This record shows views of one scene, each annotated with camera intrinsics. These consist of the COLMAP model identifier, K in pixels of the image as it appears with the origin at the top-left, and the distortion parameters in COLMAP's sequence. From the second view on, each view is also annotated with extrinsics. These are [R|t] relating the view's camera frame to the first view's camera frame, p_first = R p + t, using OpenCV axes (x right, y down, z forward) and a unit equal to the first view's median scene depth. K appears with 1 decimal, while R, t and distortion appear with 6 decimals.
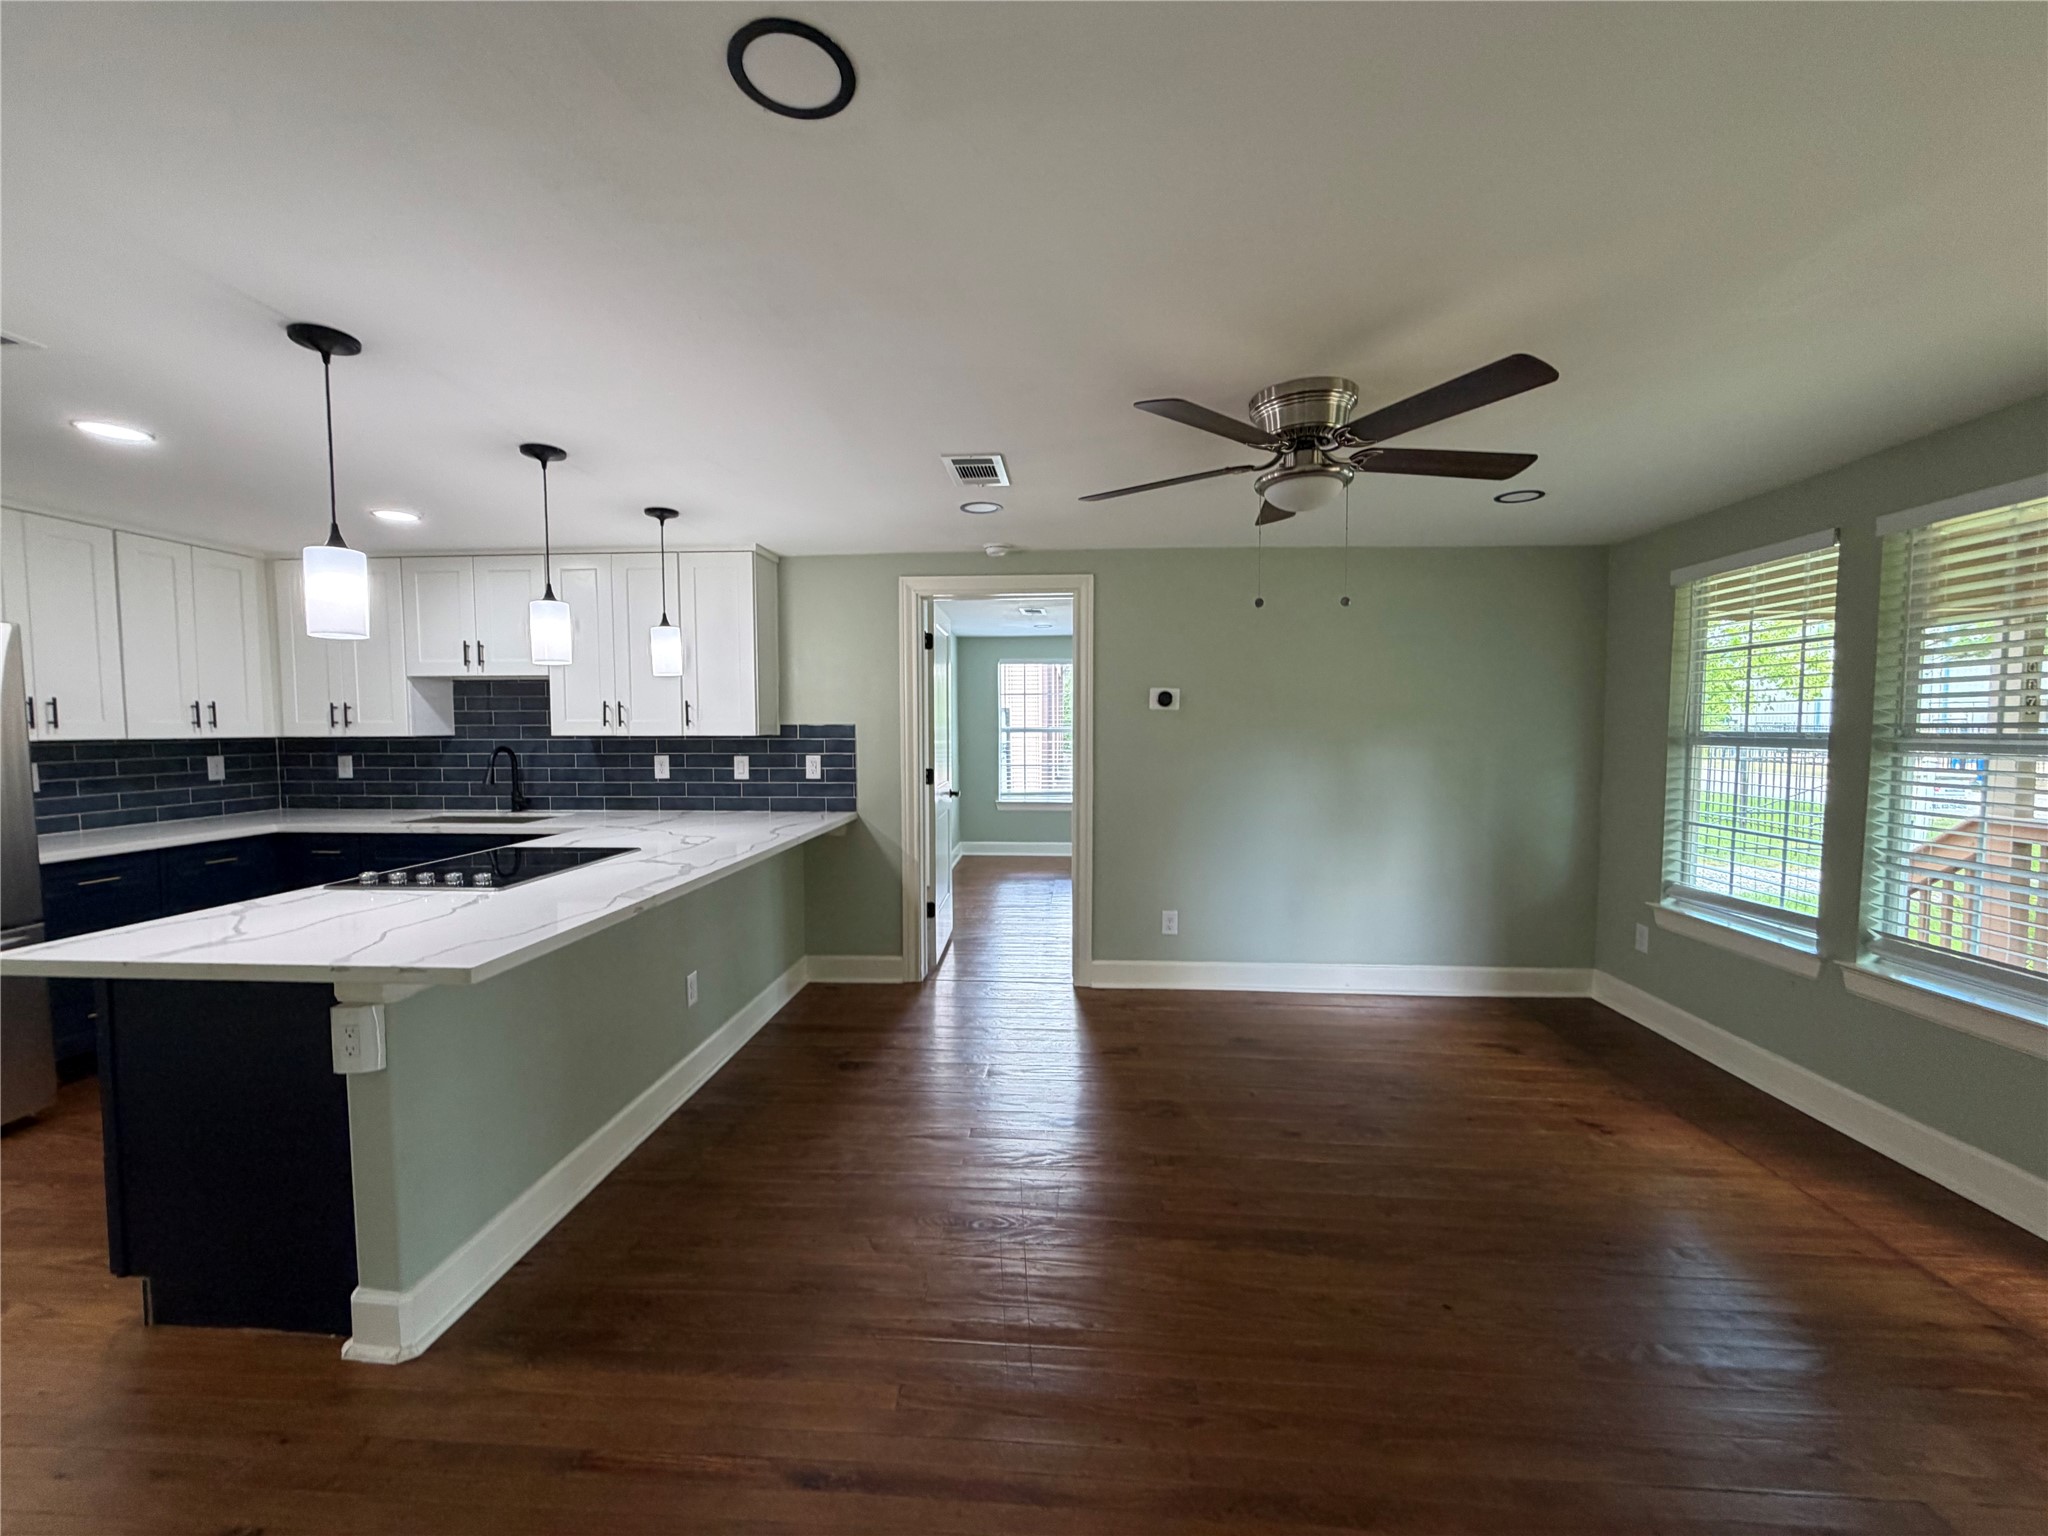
lens RADIAL K [[809.8, 0, 1017.1], [0, 809.8, 770.7], [0, 0, 1]] dist [-0.000818, -0.000194]
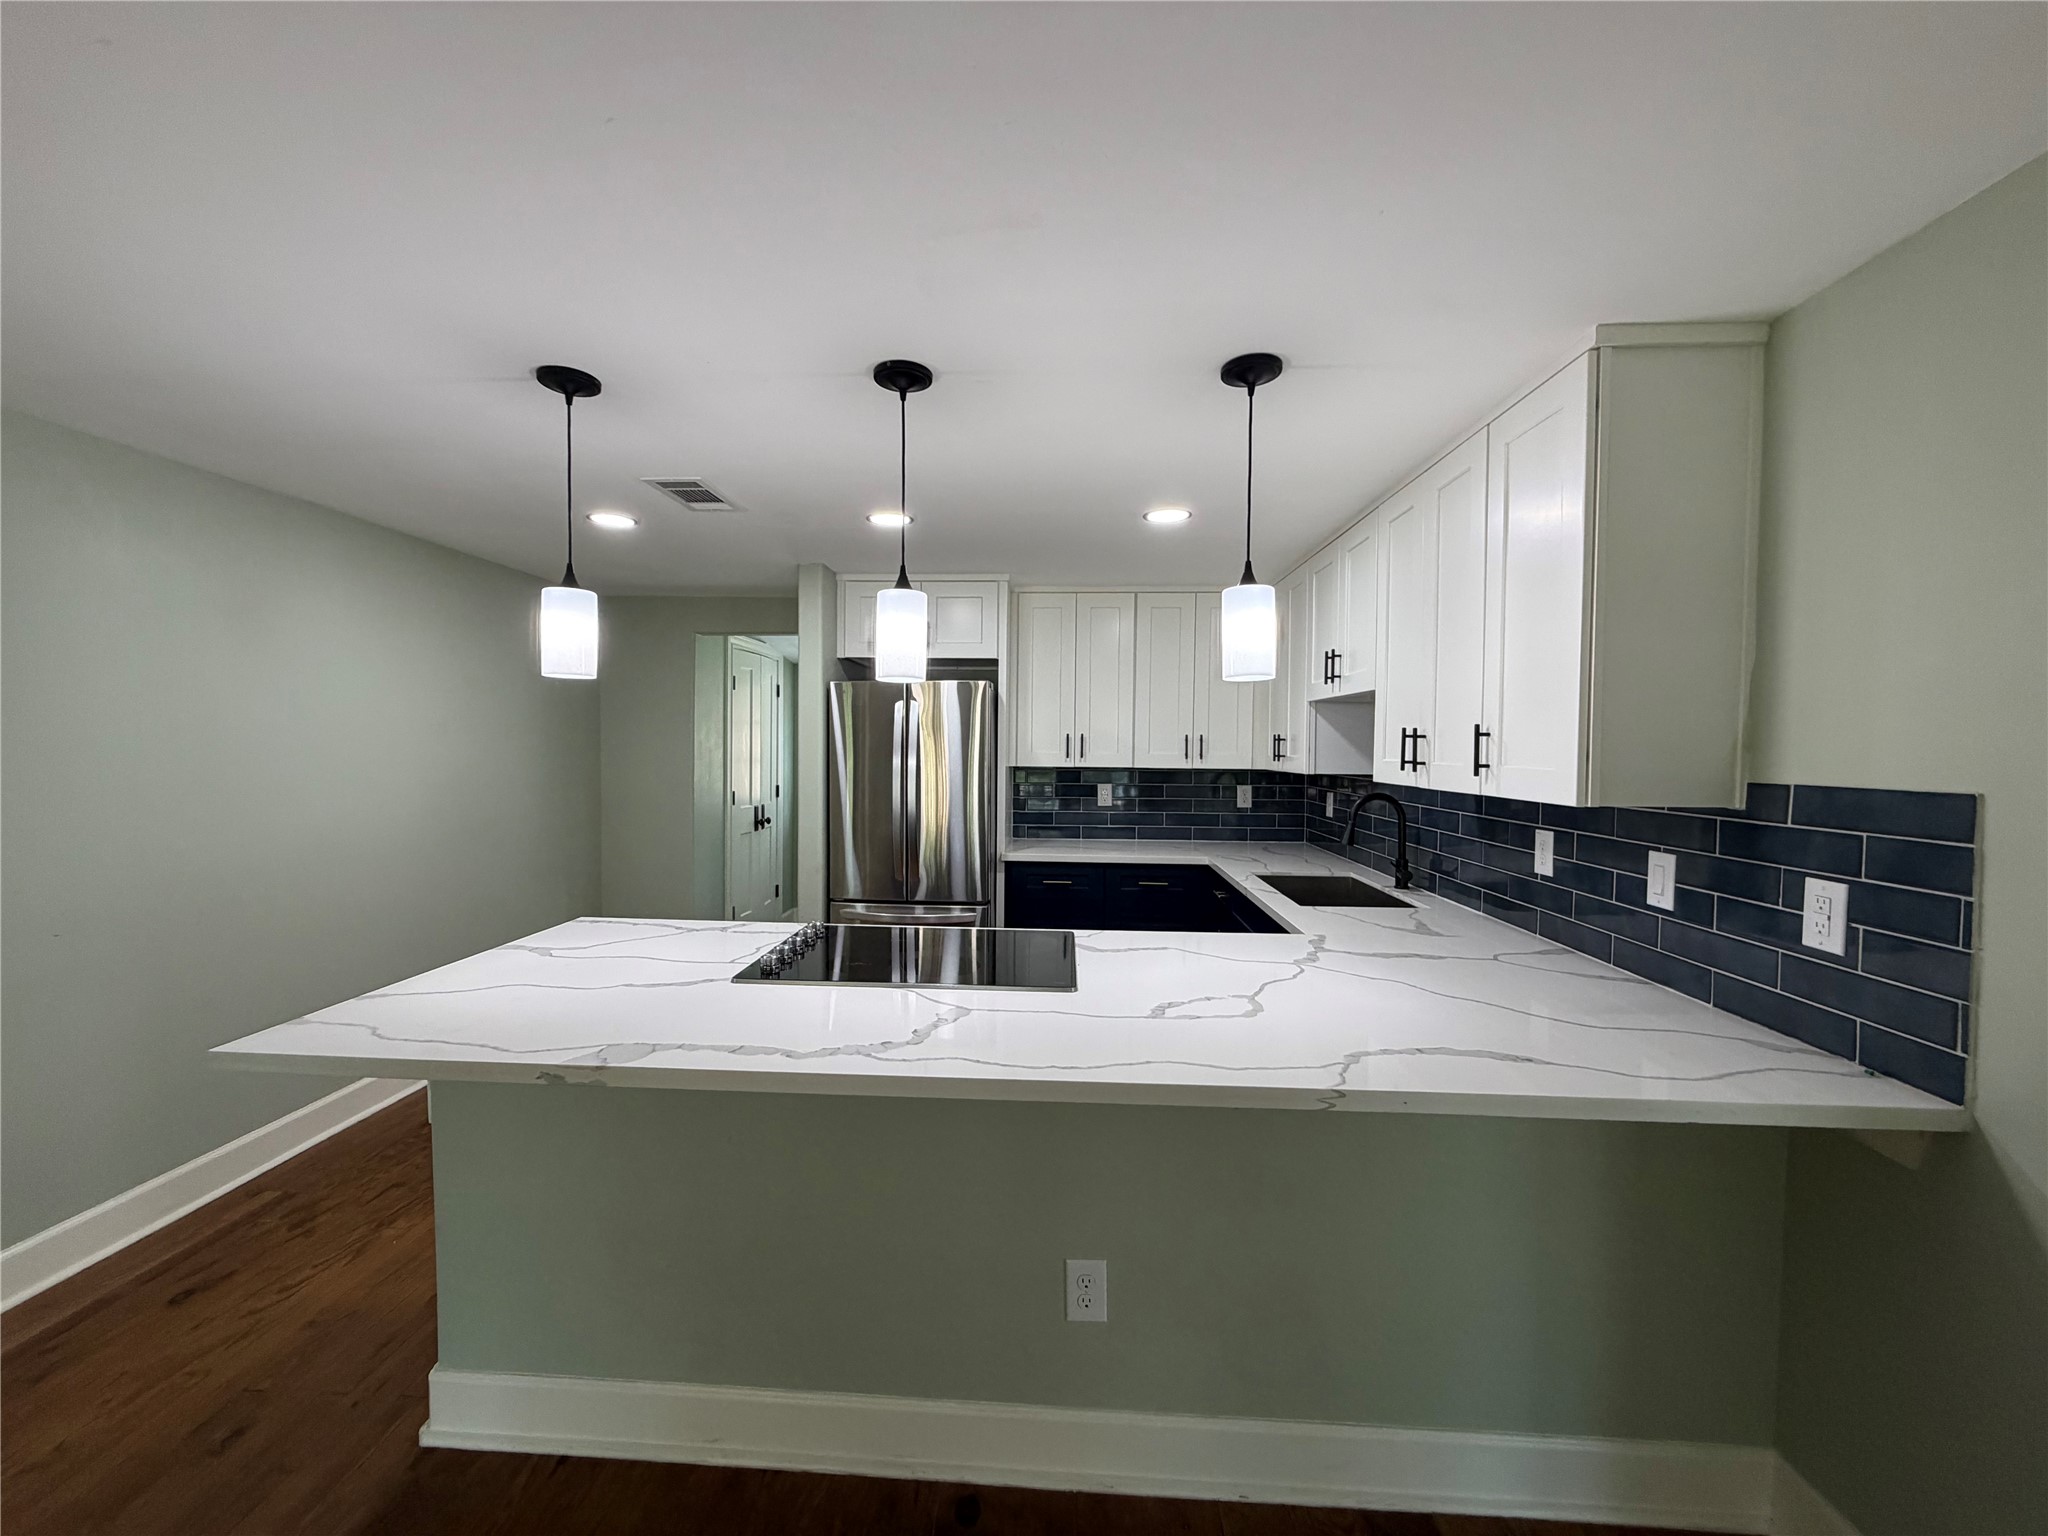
lens RADIAL K [[809.8, 0, 1018.4], [0, 809.8, 767.9], [0, 0, 1]] dist [-0.000818, -0.000194]
pose [[0.013436, 0.032226, -0.999390, 0.079674], [-0.067848, 0.997206, 0.031244, -0.058632], [0.997605, 0.067386, 0.015585, 0.744944]]
